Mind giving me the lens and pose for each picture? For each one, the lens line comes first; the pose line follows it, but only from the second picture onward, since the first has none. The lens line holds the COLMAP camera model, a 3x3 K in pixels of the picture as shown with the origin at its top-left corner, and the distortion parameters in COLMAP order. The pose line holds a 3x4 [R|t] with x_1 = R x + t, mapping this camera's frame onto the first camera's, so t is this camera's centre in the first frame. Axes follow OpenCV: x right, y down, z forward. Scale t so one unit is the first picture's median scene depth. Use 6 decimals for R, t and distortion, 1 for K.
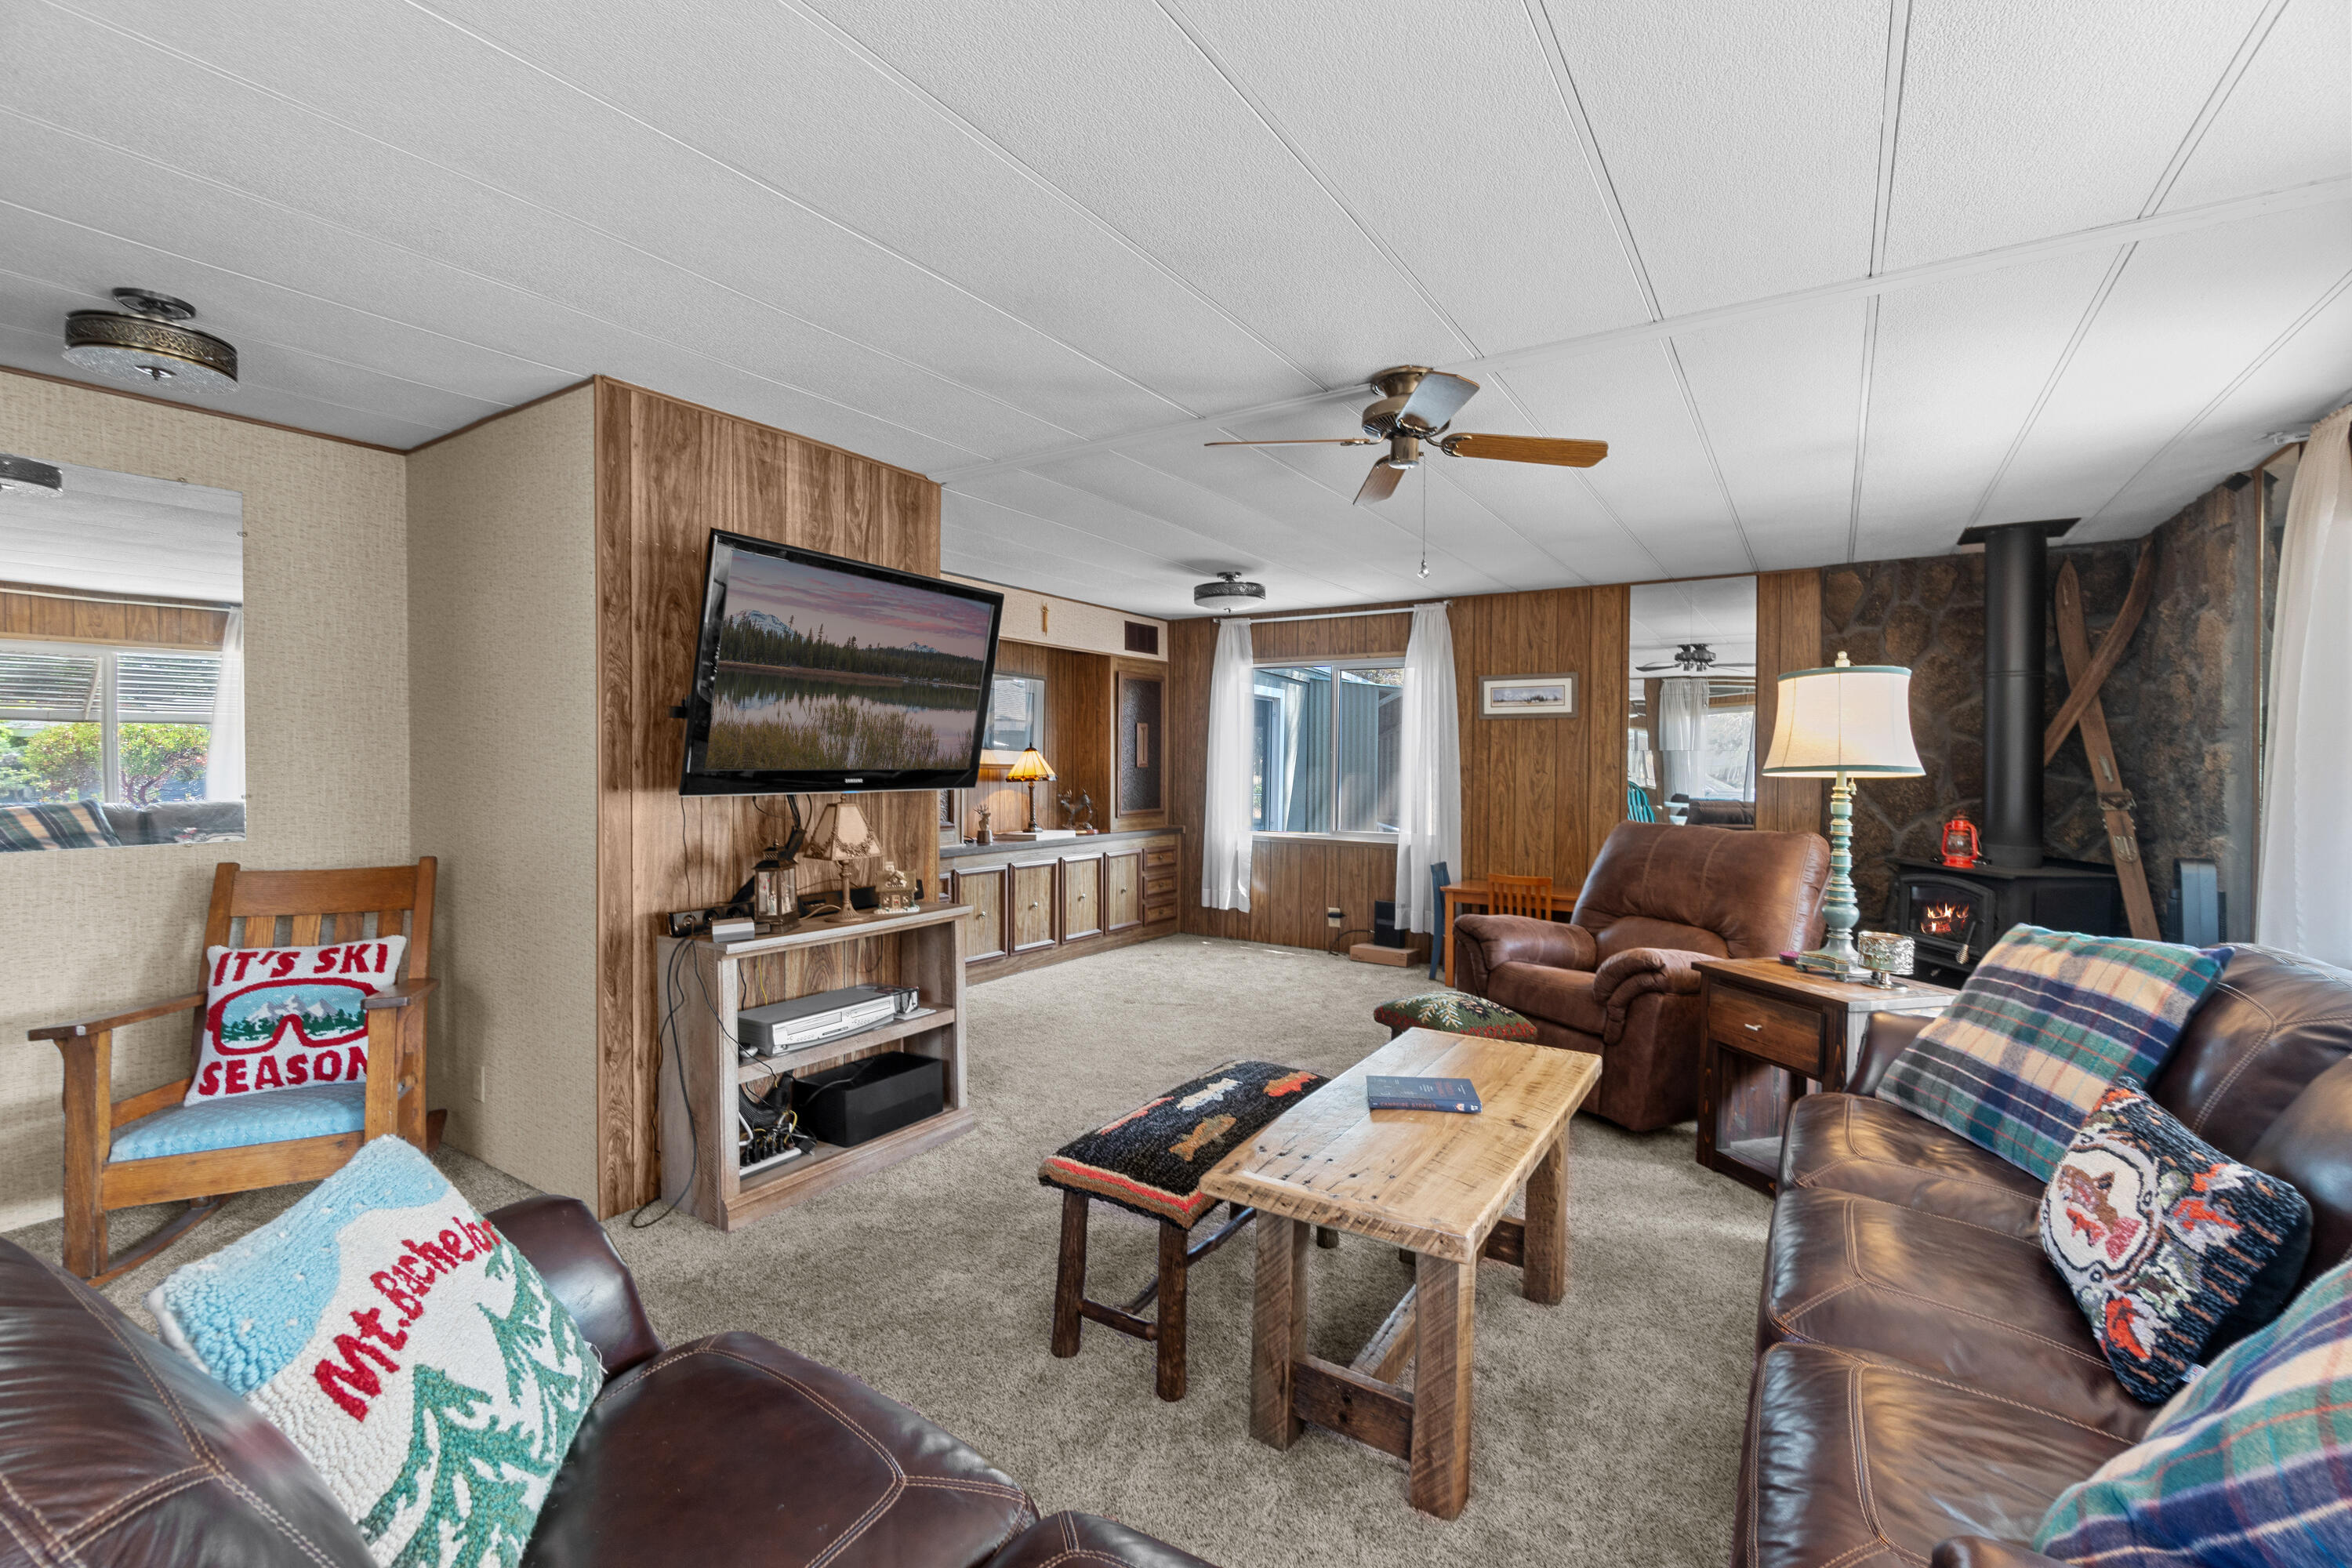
lens RADIAL K [[1023.5, 0, 1189.9], [0, 1023.5, 771.9], [0, 0, 1]] dist [-0.002107, -0.000117]
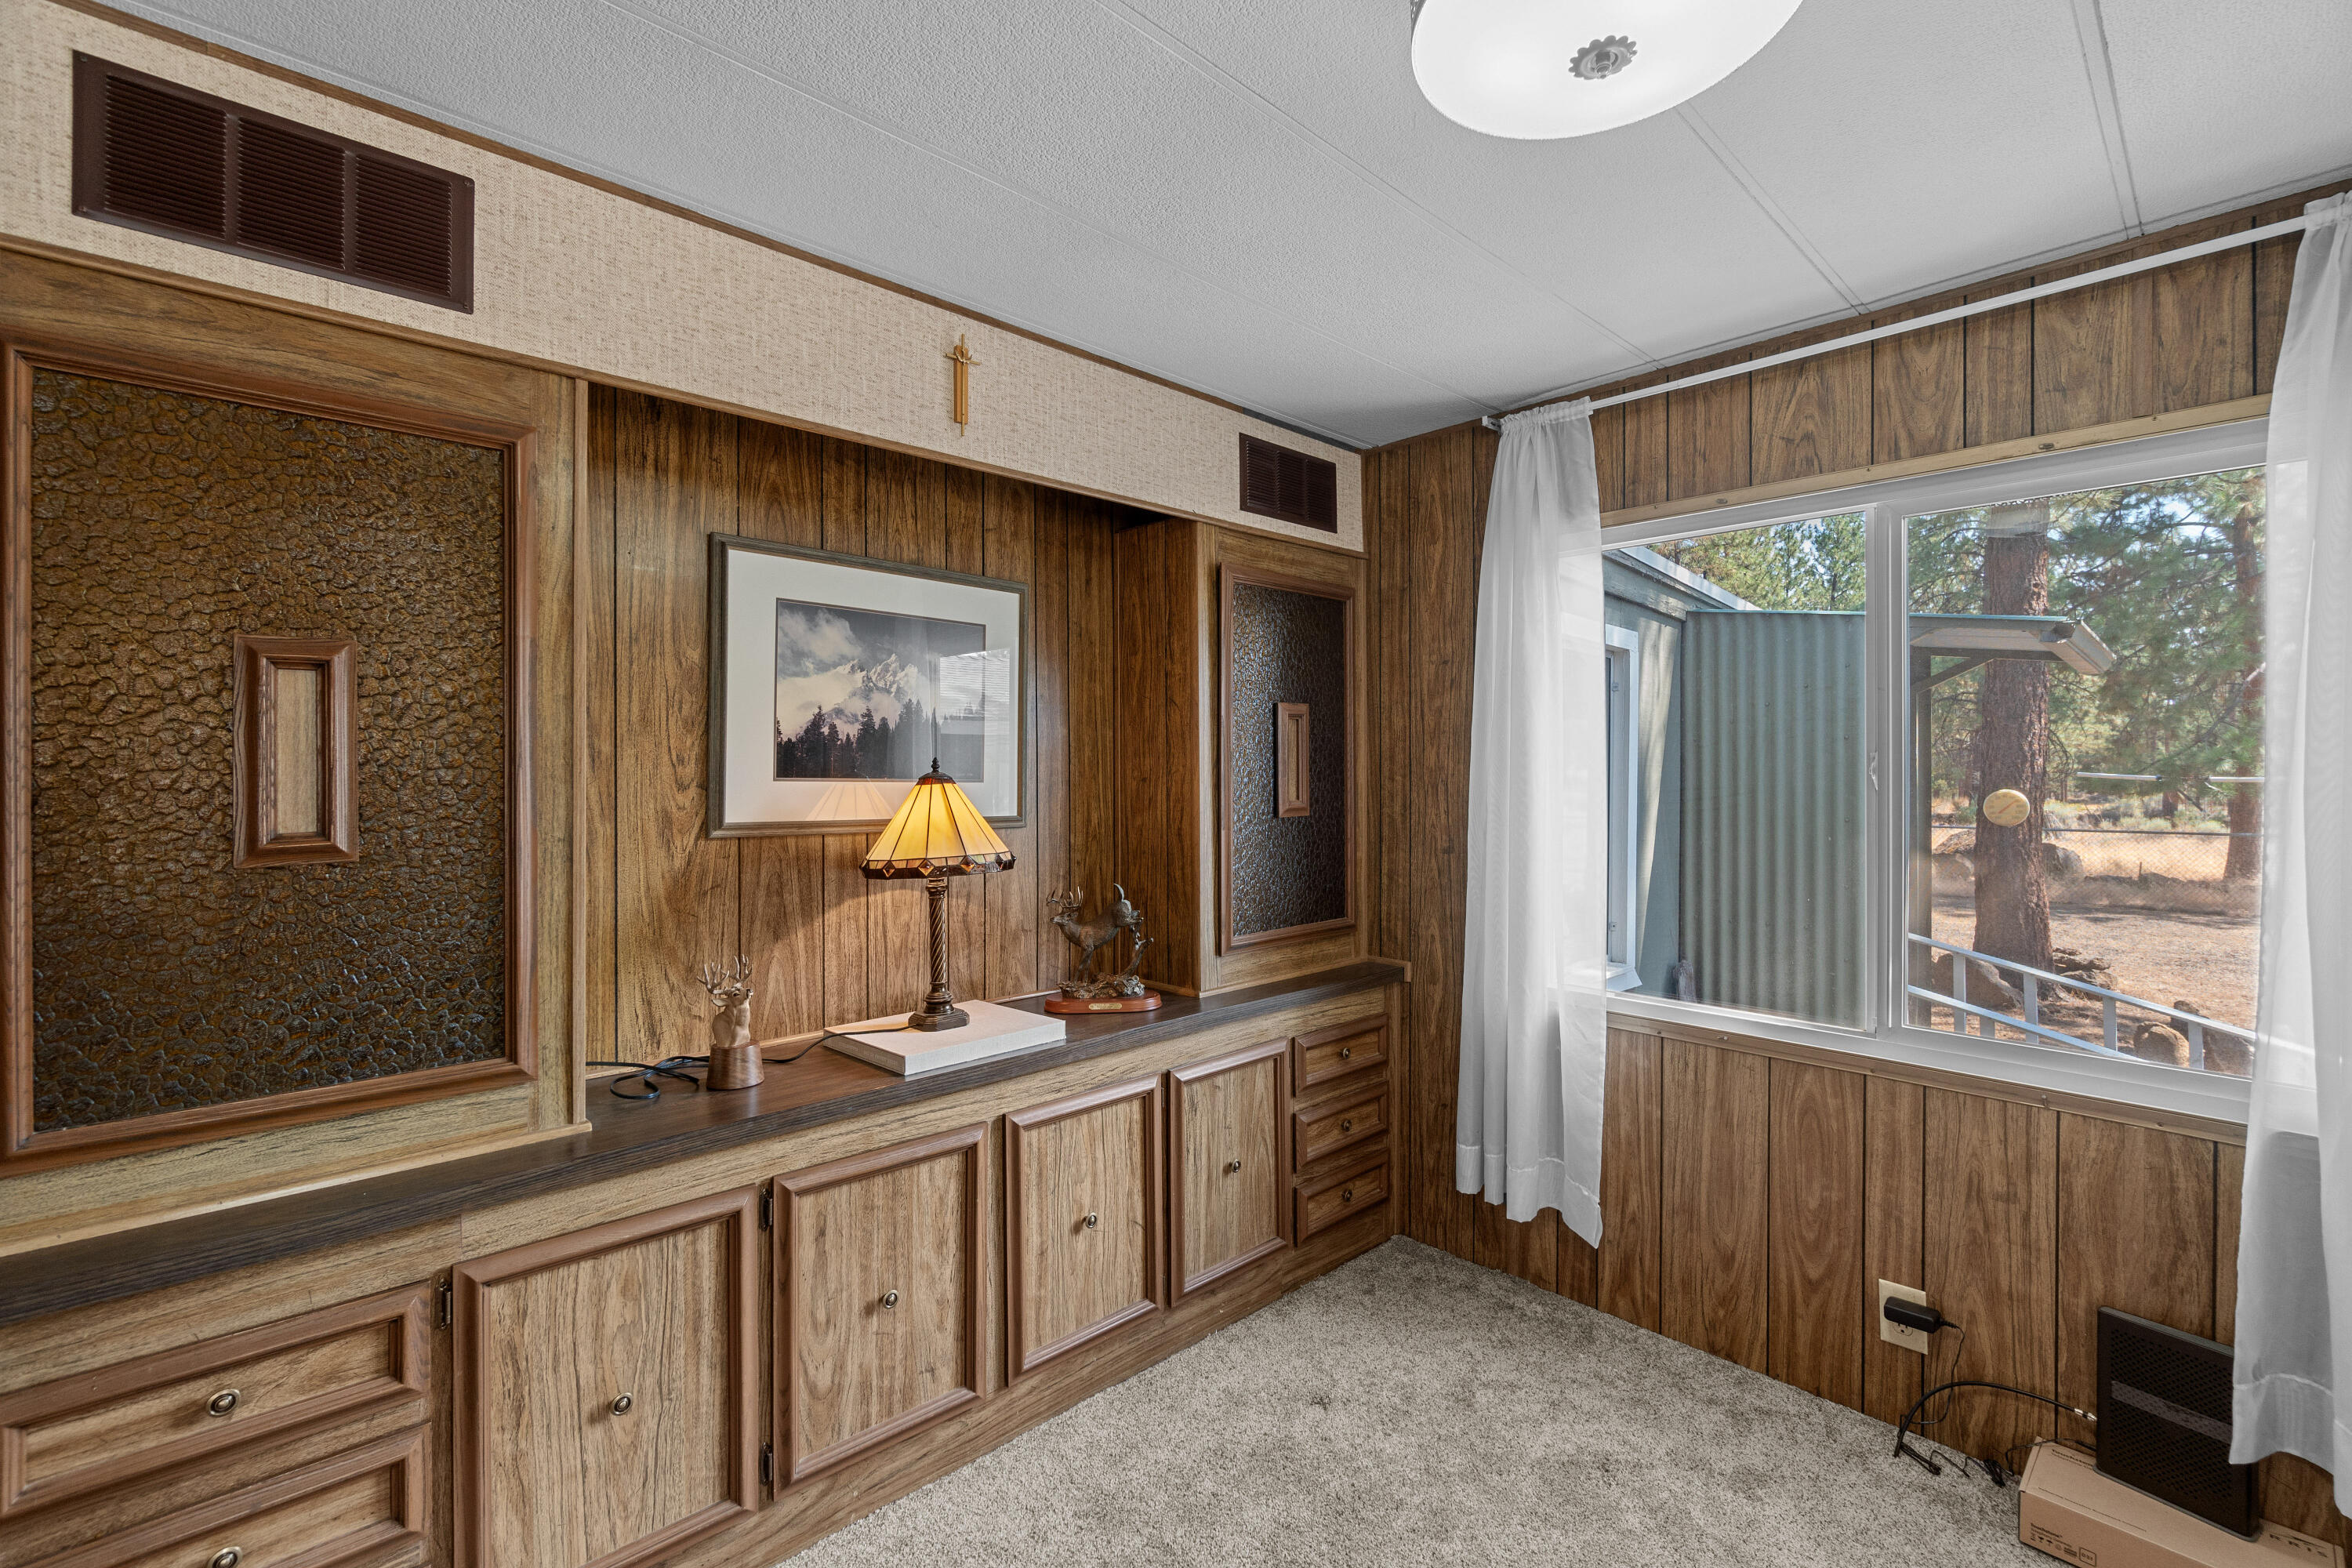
lens RADIAL K [[1023.5, 0, 1189.9], [0, 1023.5, 771.9], [0, 0, 1]] dist [-0.002107, -0.000117]
pose [[0.972320, -0.008619, -0.233496, 0.005723], [0.006463, 0.999929, -0.009999, -0.018830], [0.233566, 0.008213, 0.972306, 0.633506]]
